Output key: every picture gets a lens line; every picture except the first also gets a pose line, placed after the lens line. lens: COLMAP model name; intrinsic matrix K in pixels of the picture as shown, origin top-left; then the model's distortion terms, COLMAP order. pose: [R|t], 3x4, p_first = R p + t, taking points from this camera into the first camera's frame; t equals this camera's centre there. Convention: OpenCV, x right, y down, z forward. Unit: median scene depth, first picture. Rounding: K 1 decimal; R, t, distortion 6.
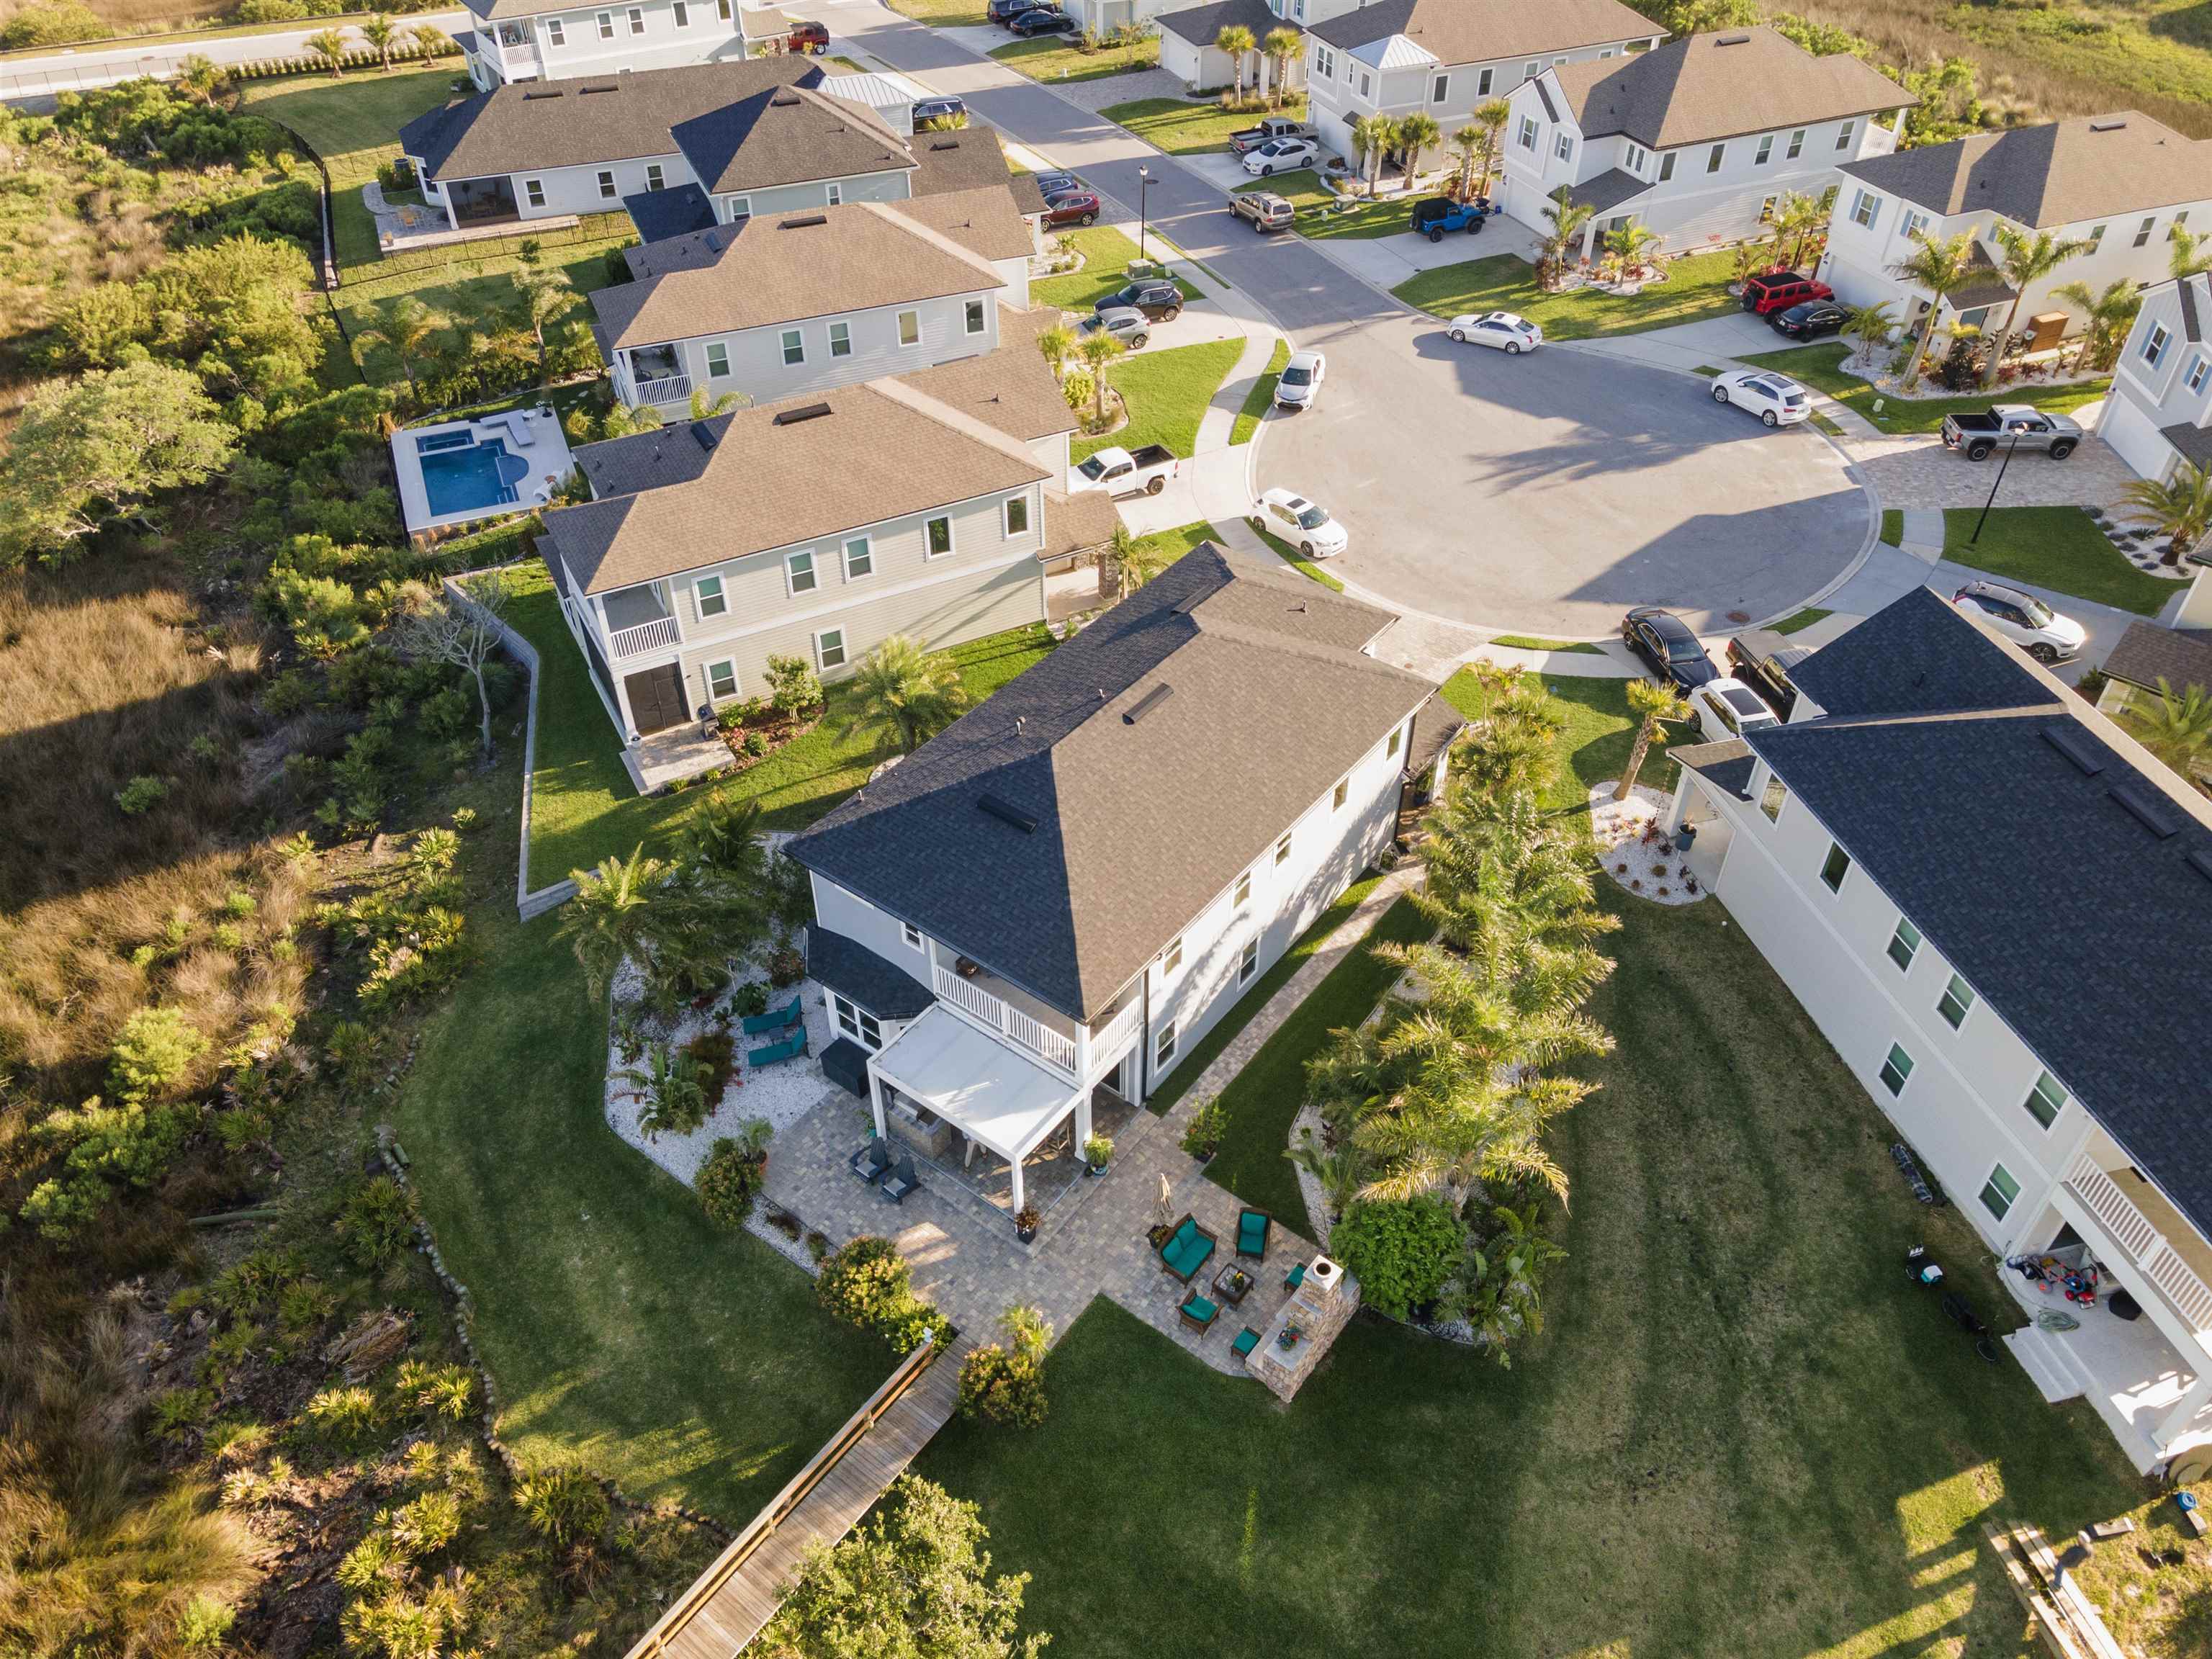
lens RADIAL K [[1625.6, 0, 1106.0], [0, 1625.6, 829.5], [0, 0, 1]] dist [0.002771, 0.052476]
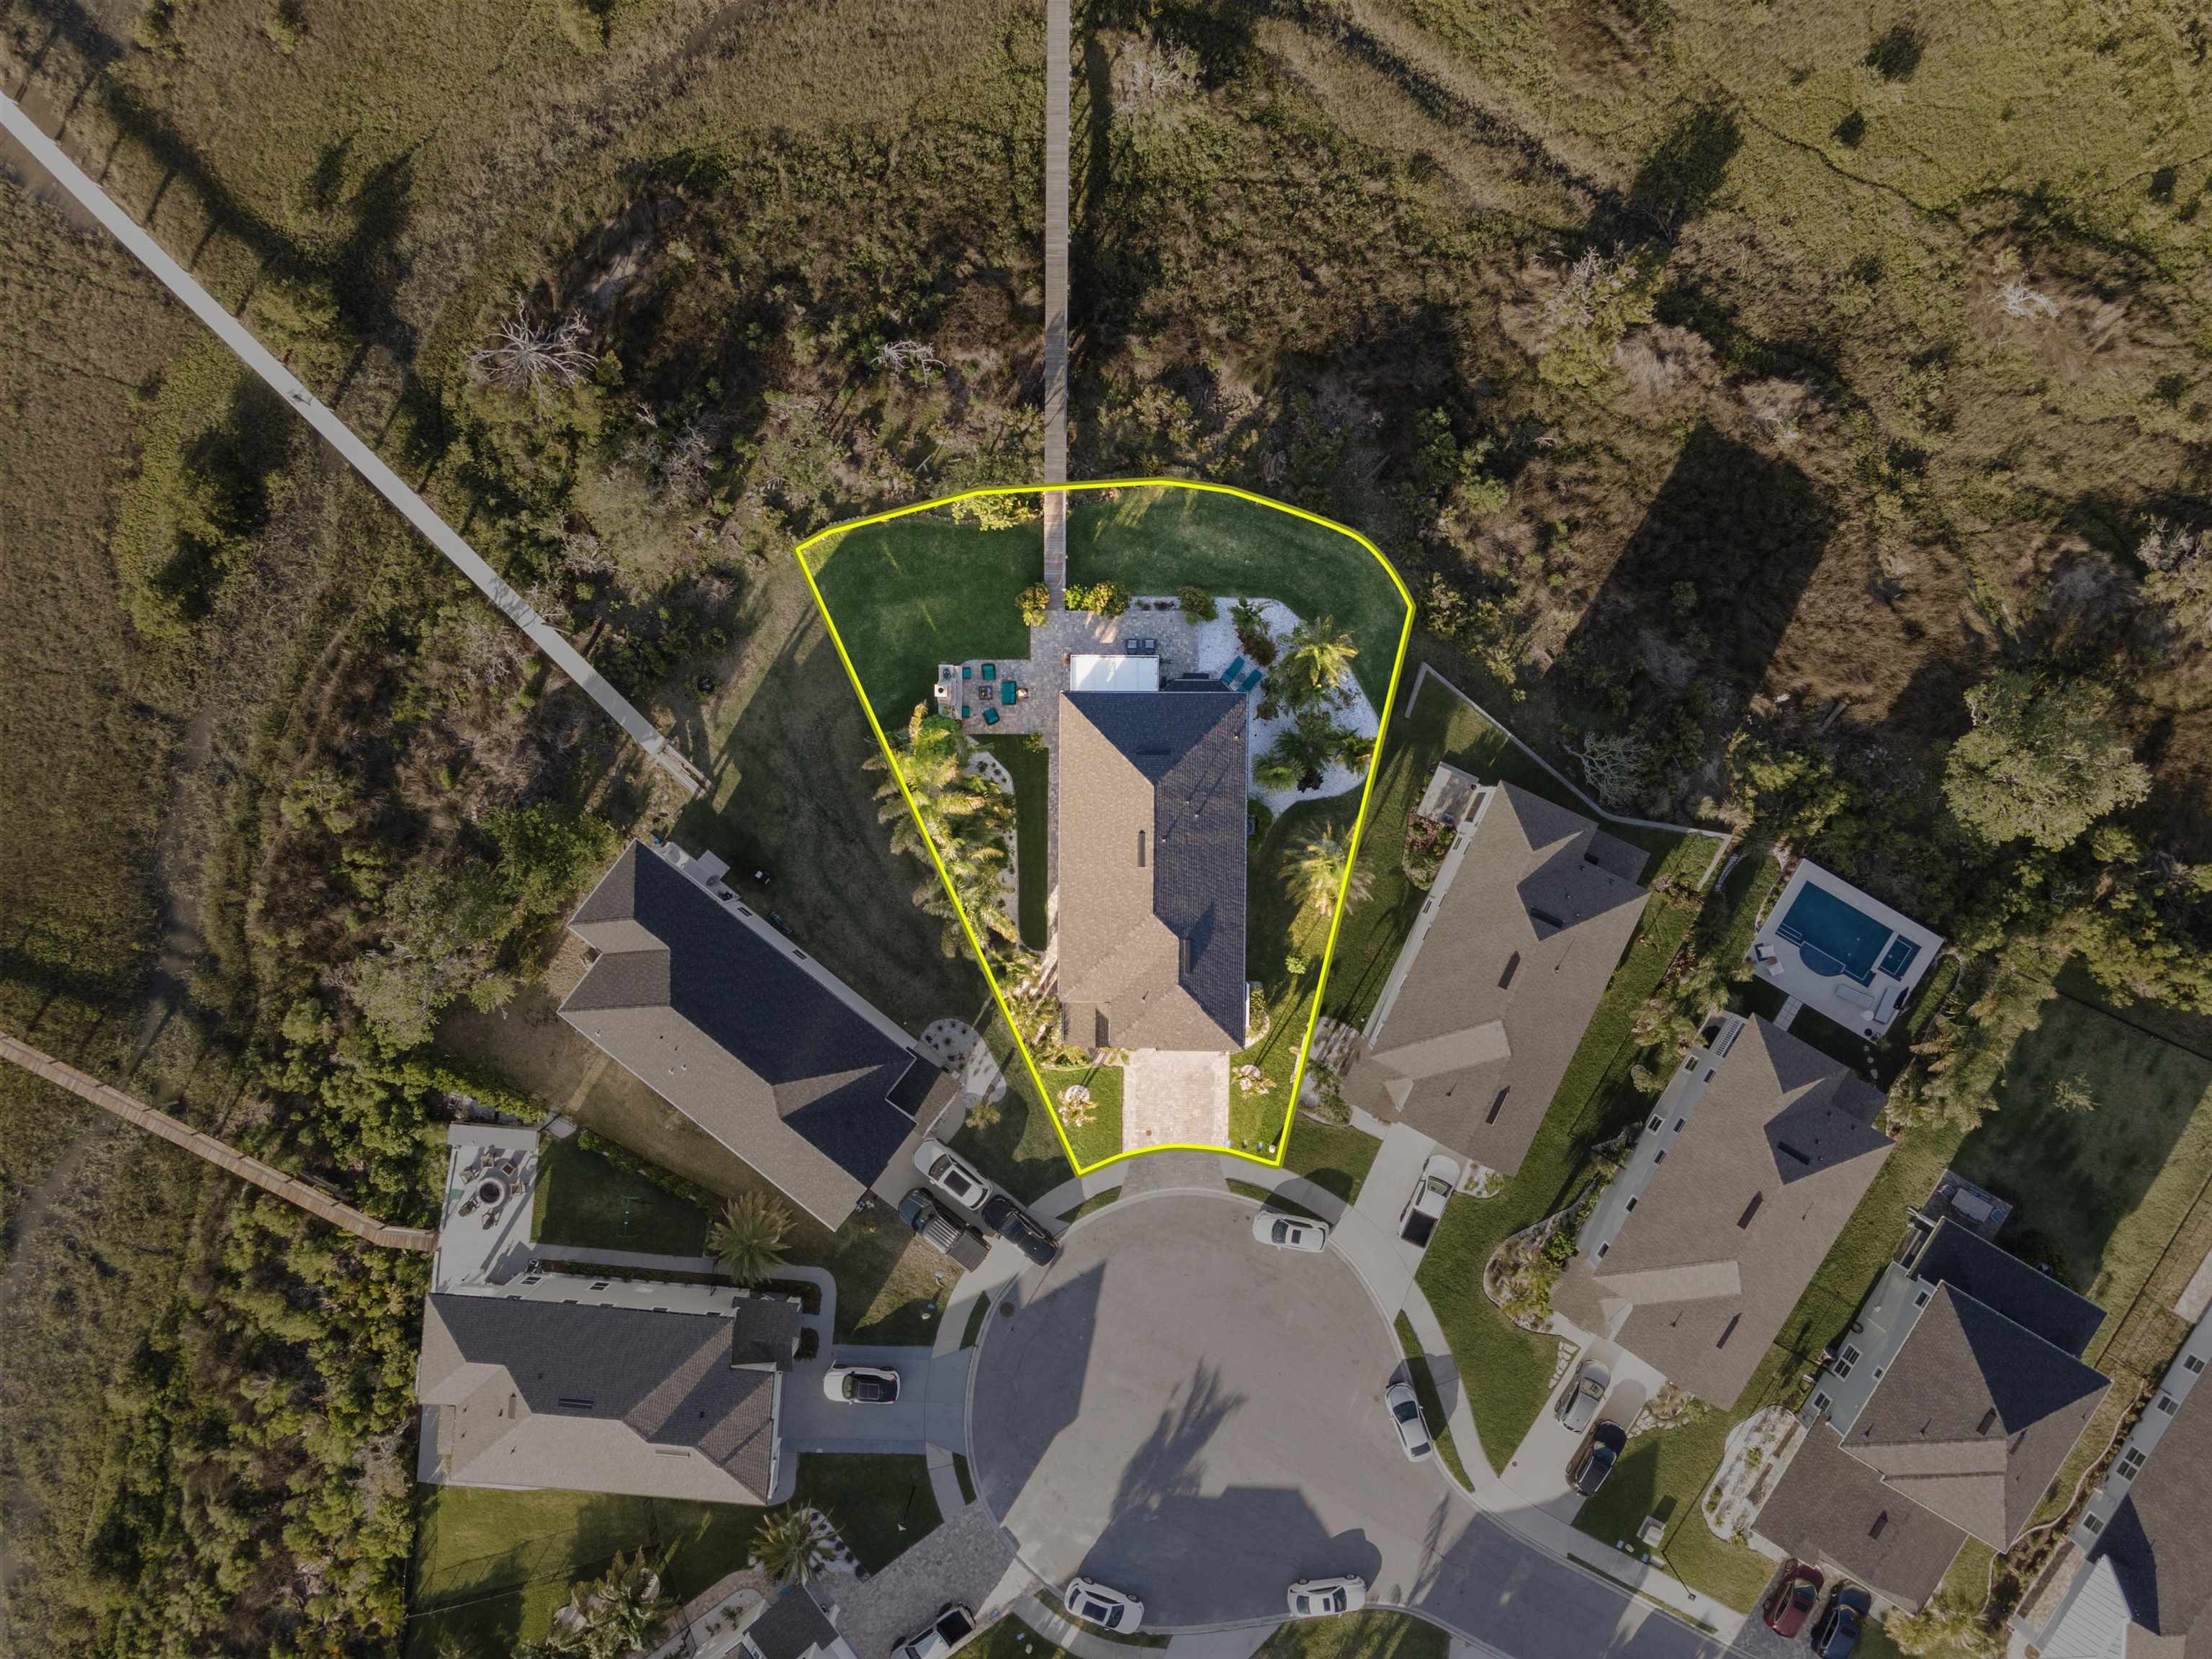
lens RADIAL K [[1524.3, 0, 1106.0], [0, 1524.3, 829.5], [0, 0, 1]] dist [0.007264, 0.032818]
pose [[-0.795815, 0.604114, 0.041529, -0.022348], [-0.381489, -0.553442, 0.740384, -1.009221], [0.470260, 0.573366, 0.670900, -0.196451]]
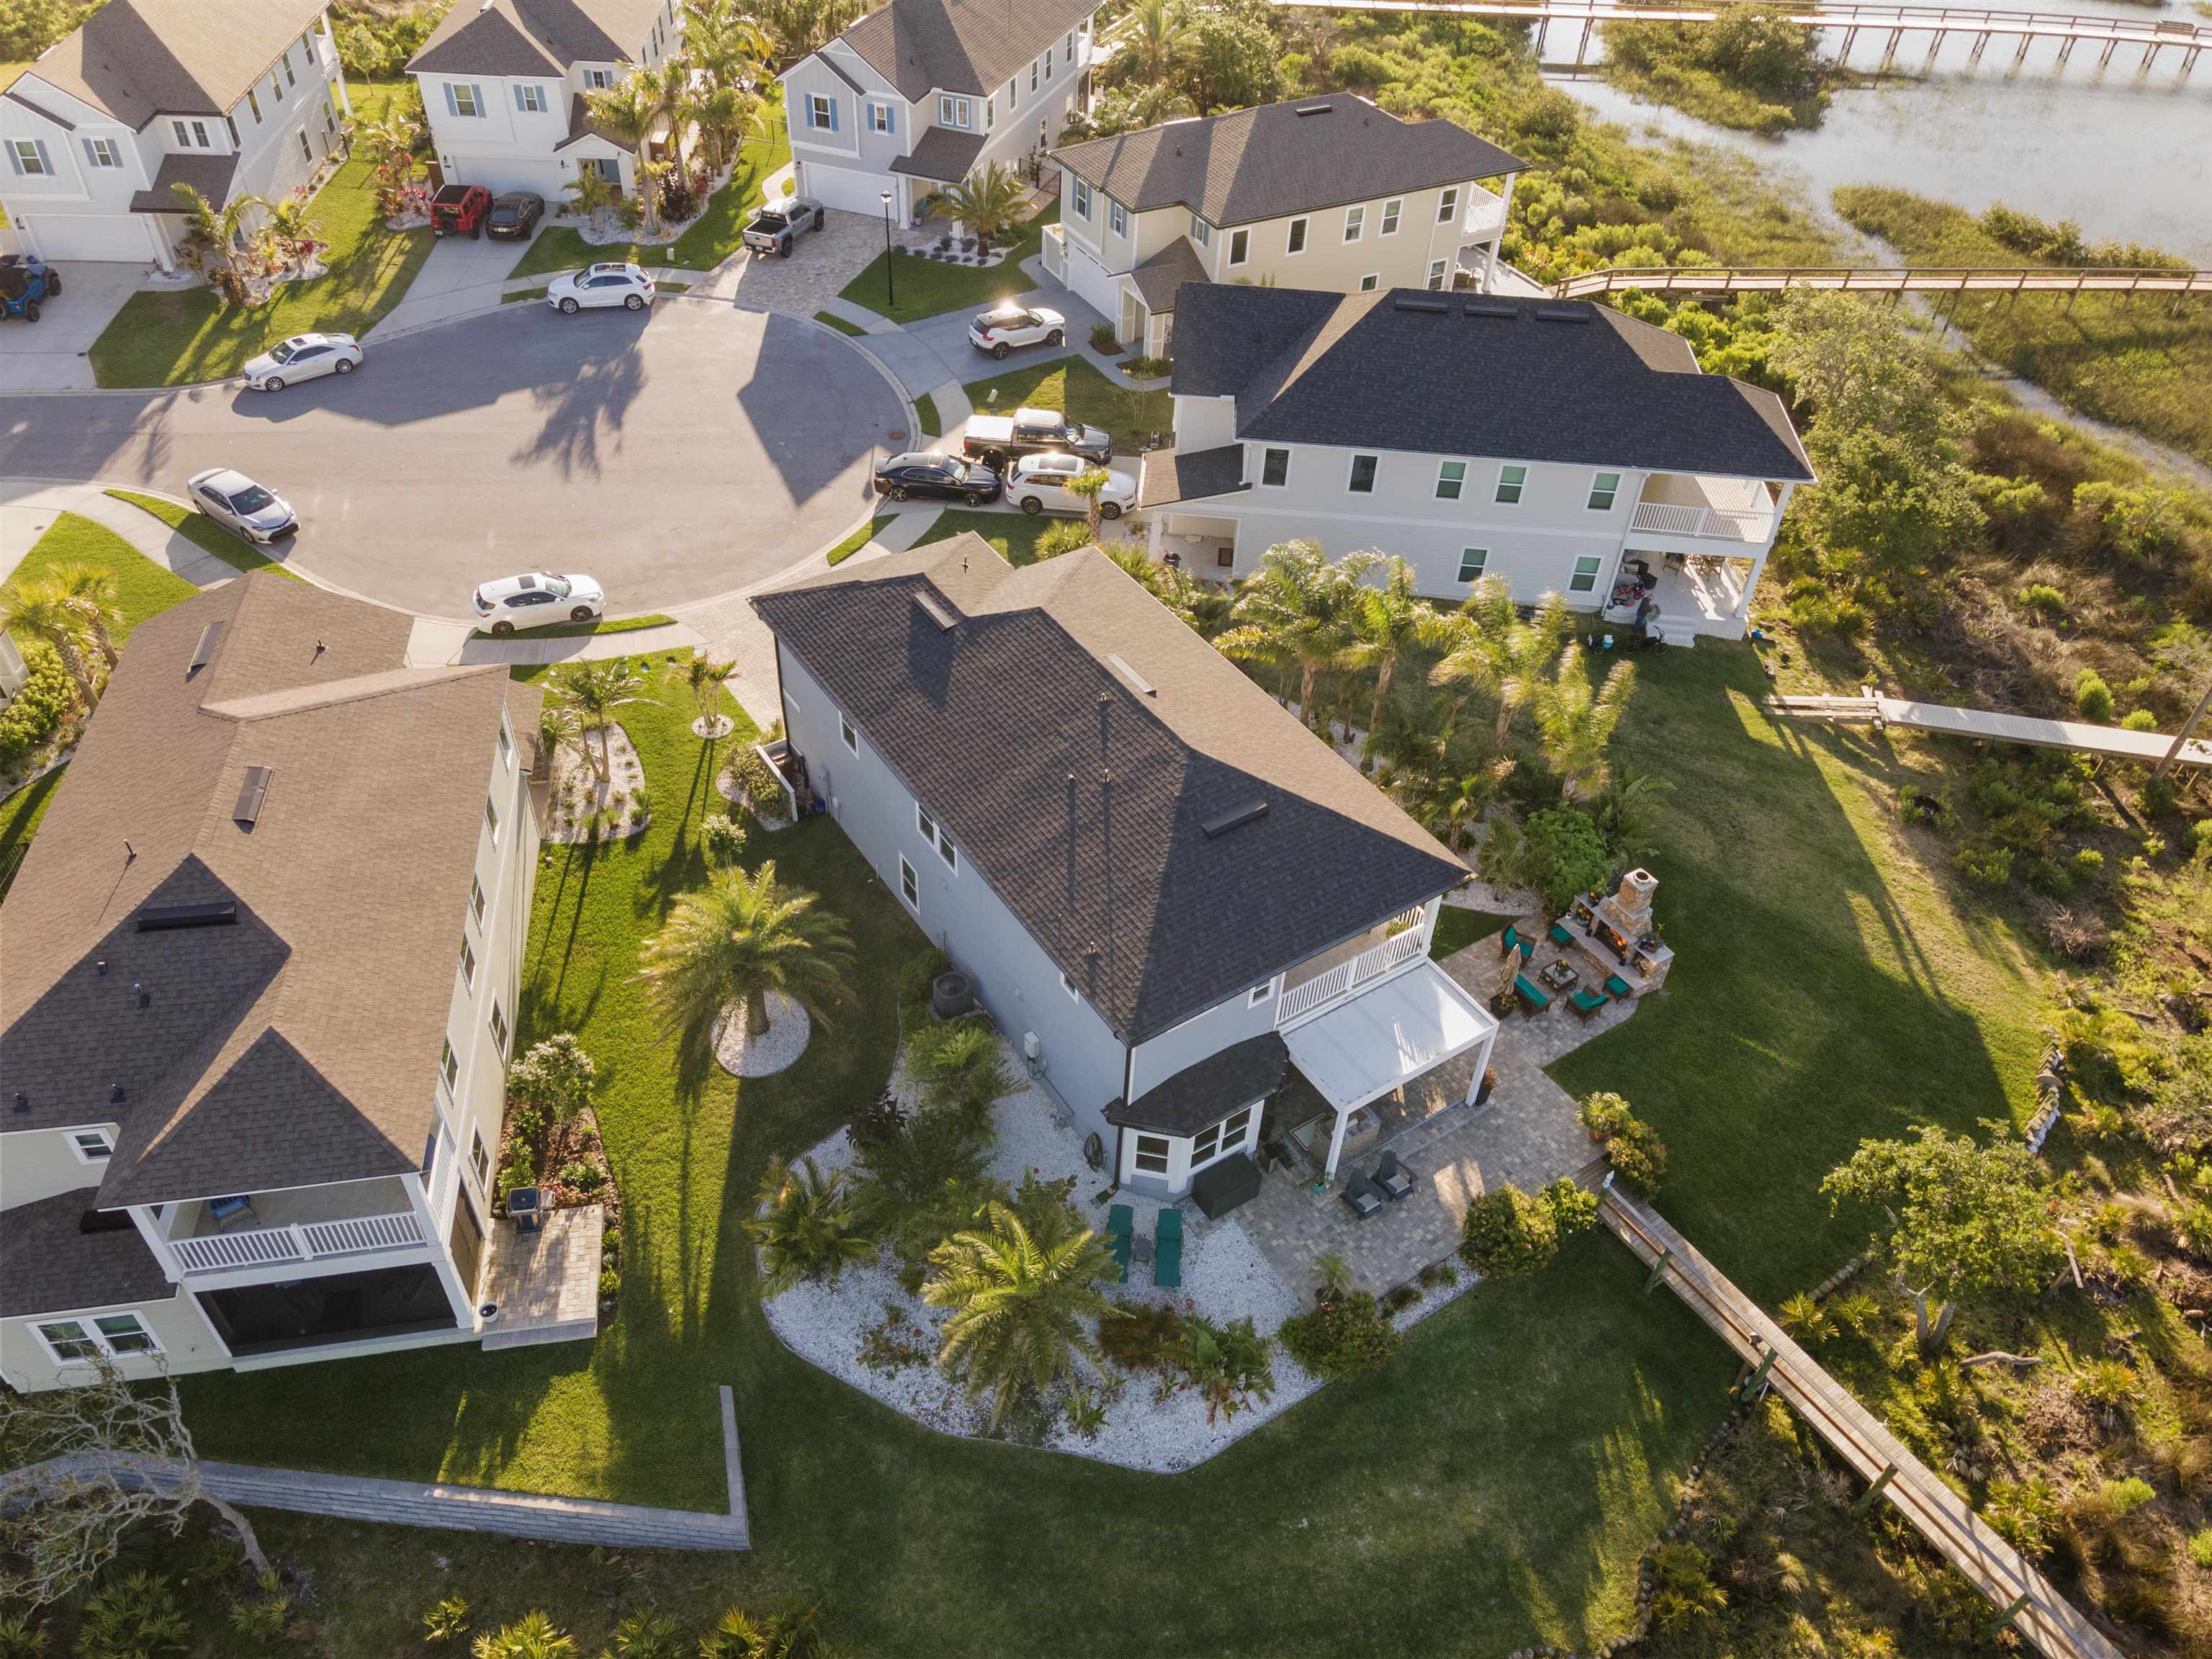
lens RADIAL K [[1621.7, 0, 1106.0], [0, 1621.7, 829.5], [0, 0, 1]] dist [0.004106, 0.052154]
pose [[0.321010, -0.627437, 0.709419, -0.501992], [0.586900, 0.719686, 0.370946, -0.265026], [-0.743304, 0.297281, 0.599269, 0.337233]]
